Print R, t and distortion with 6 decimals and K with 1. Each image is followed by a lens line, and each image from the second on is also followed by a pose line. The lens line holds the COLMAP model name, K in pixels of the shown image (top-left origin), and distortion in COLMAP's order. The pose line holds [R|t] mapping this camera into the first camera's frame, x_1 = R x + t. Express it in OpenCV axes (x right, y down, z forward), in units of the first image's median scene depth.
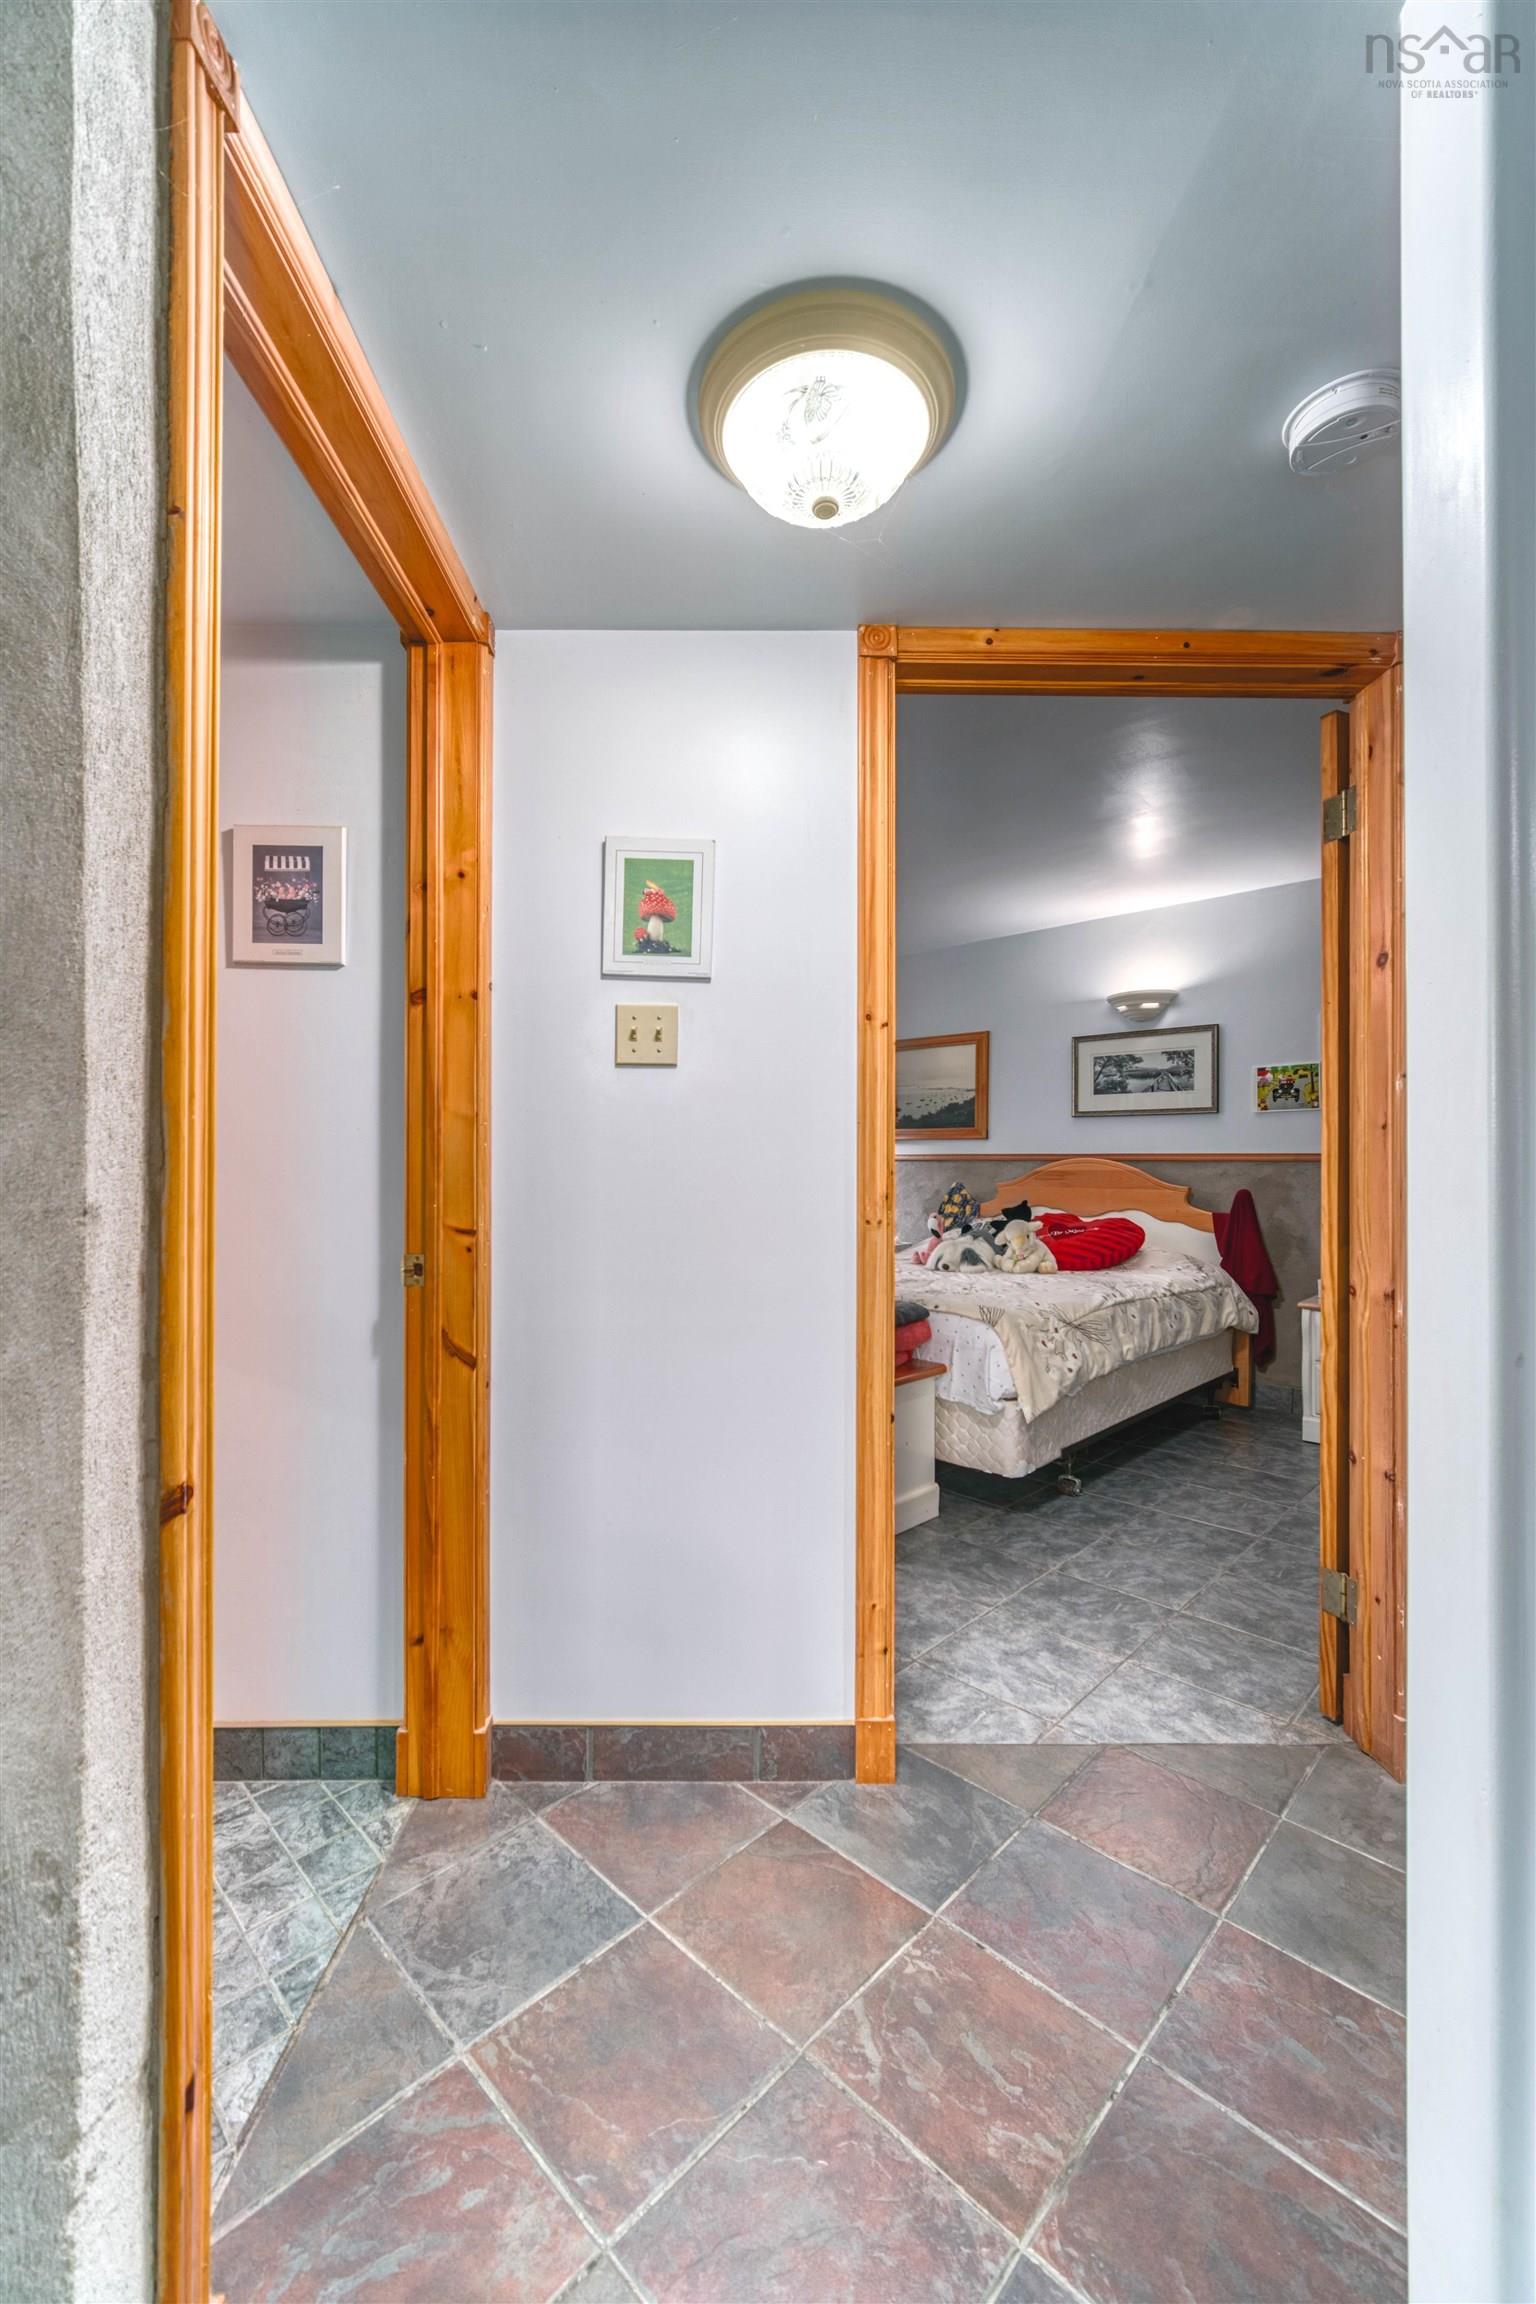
lens RADIAL K [[923.7, 0, 740.8], [0, 923.7, 1157.8], [0, 0, 1]] dist [-0.002975, -0.000129]
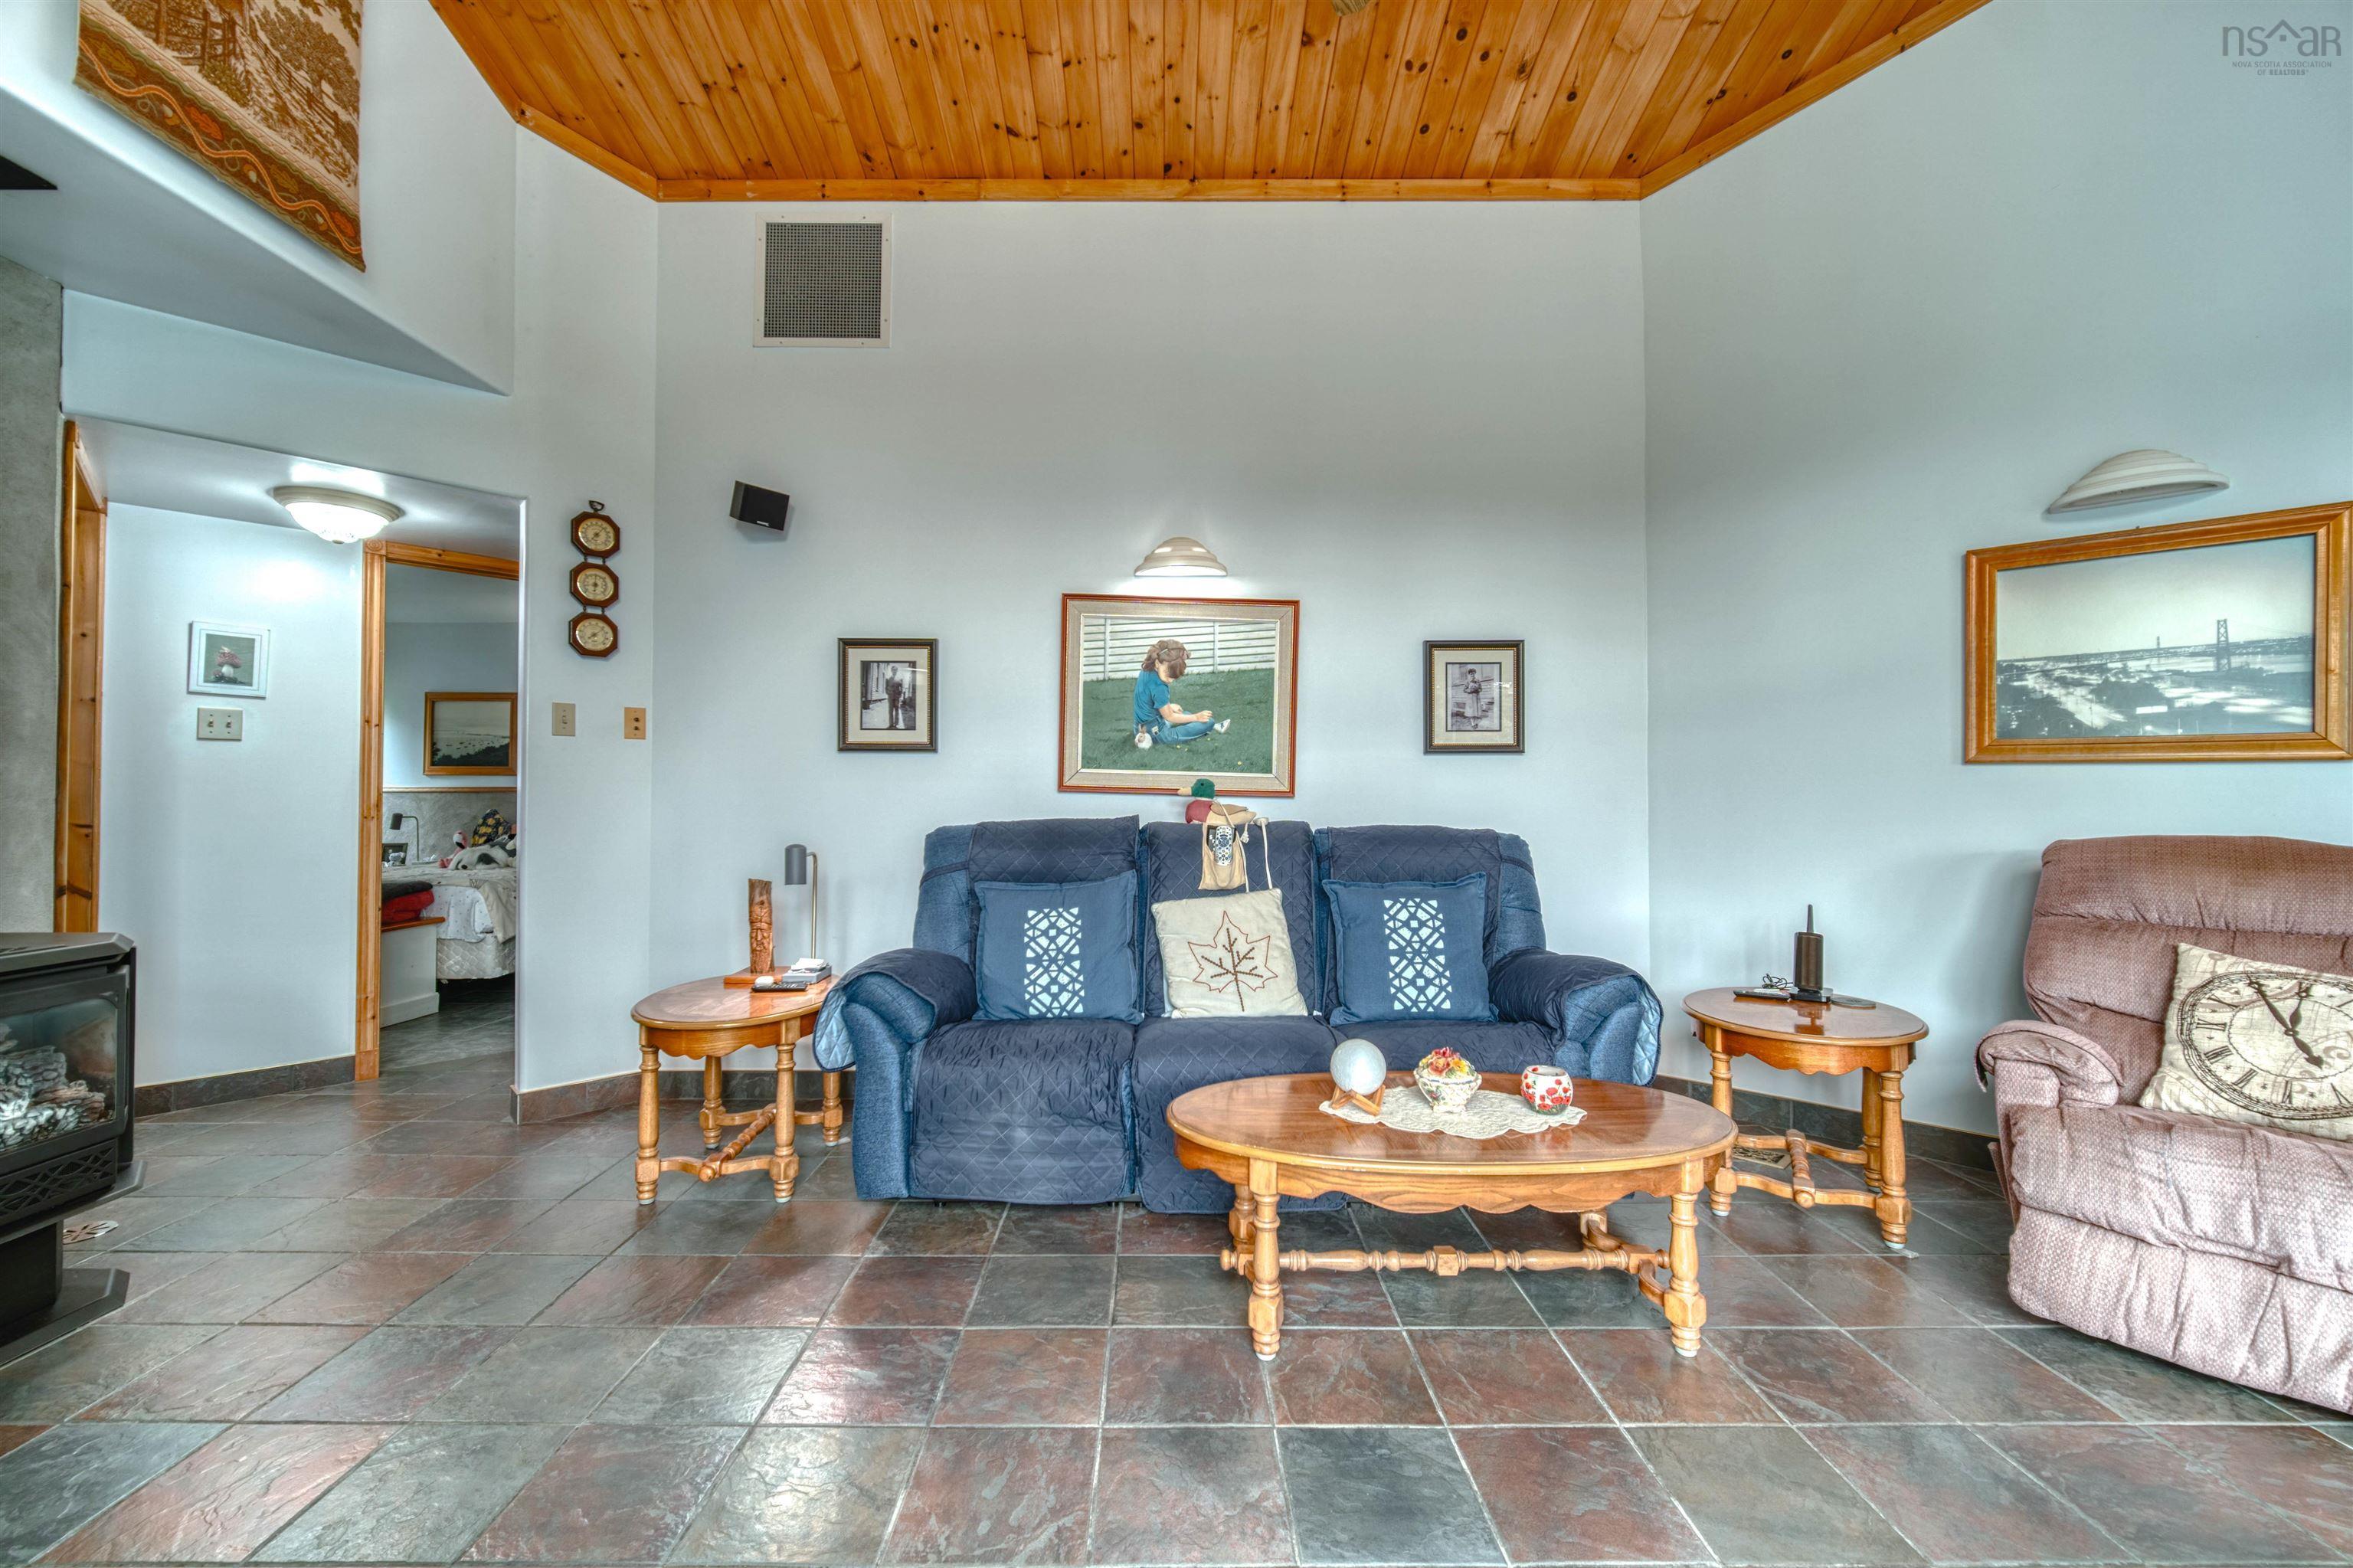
lens RADIAL K [[943.4, 0, 1160.4], [0, 943.4, 778.3], [0, 0, 1]] dist [-0.002975, -0.000129]
pose [[0.708136, 0.009430, 0.706013, -0.056781], [0.001017, 0.999896, -0.014375, 0.007210], [-0.706075, 0.010897, 0.708053, -1.061348]]
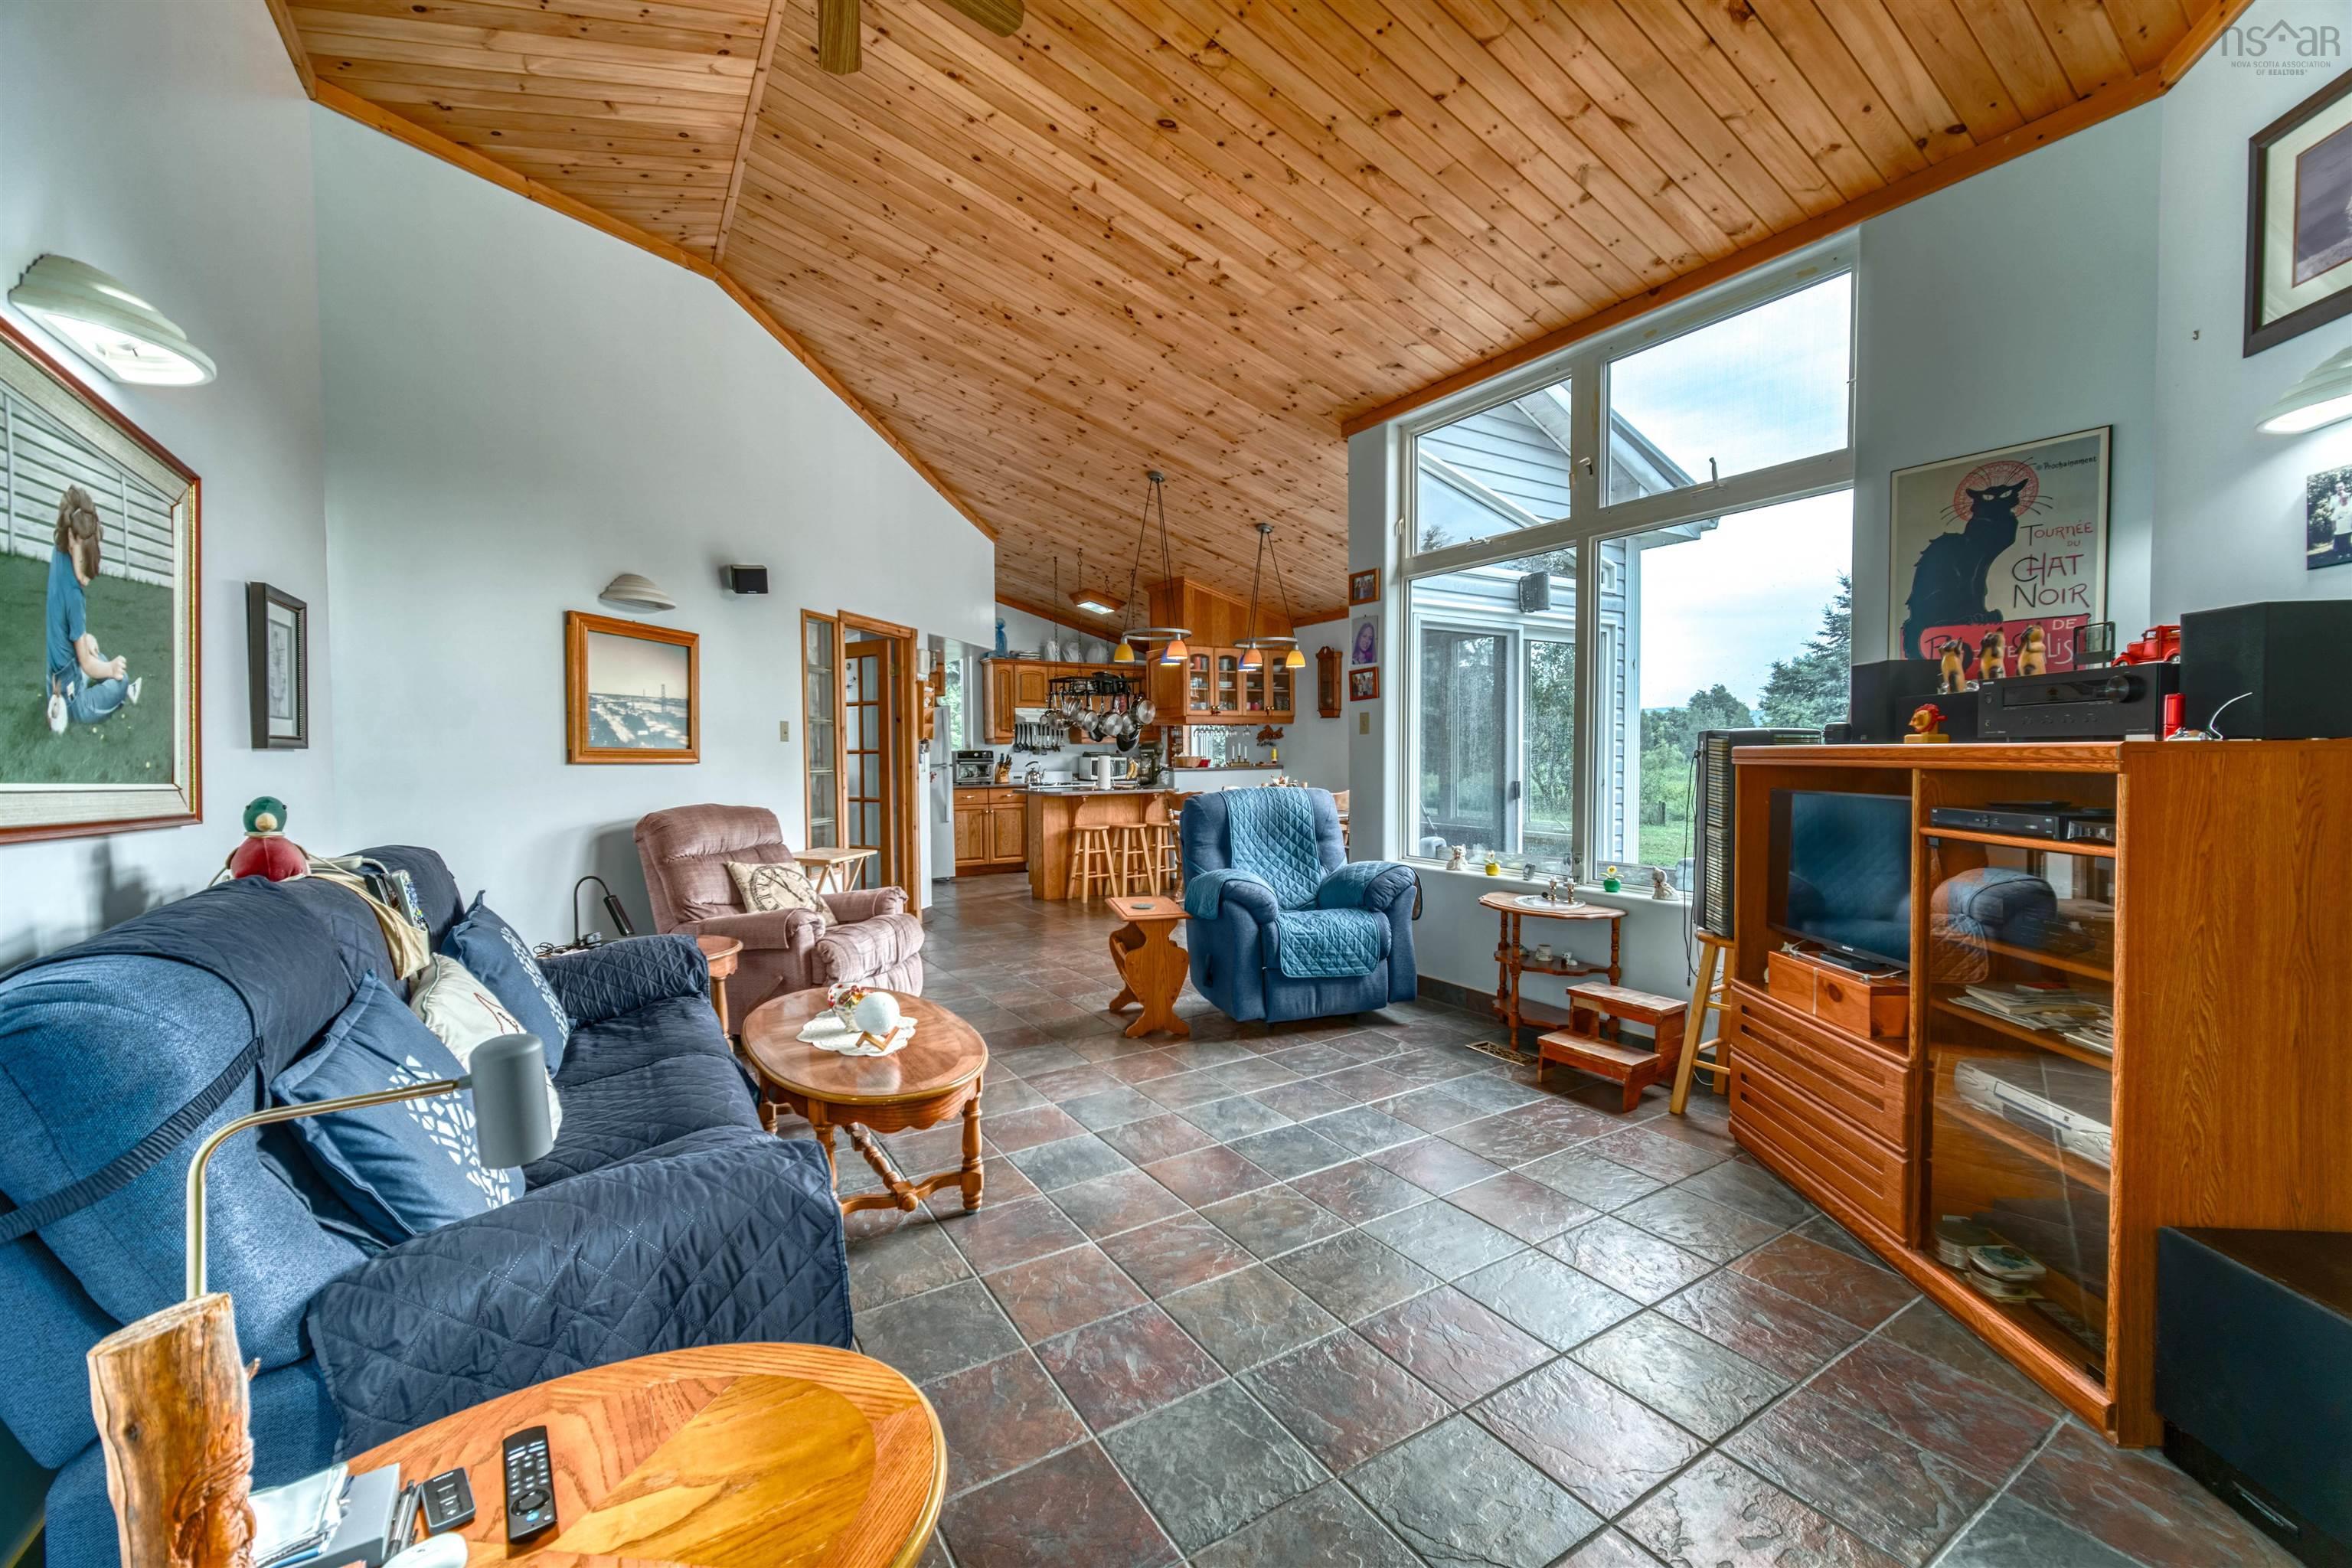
lens RADIAL K [[943.0, 0, 1178.4], [0, 943.0, 779.1], [0, 0, 1]] dist [-0.002975, -0.000129]
pose [[-0.973844, -0.003555, 0.227190, 0.064378], [0.002831, 0.999610, 0.027778, -0.034340], [-0.227200, 0.027694, -0.973454, 0.144006]]
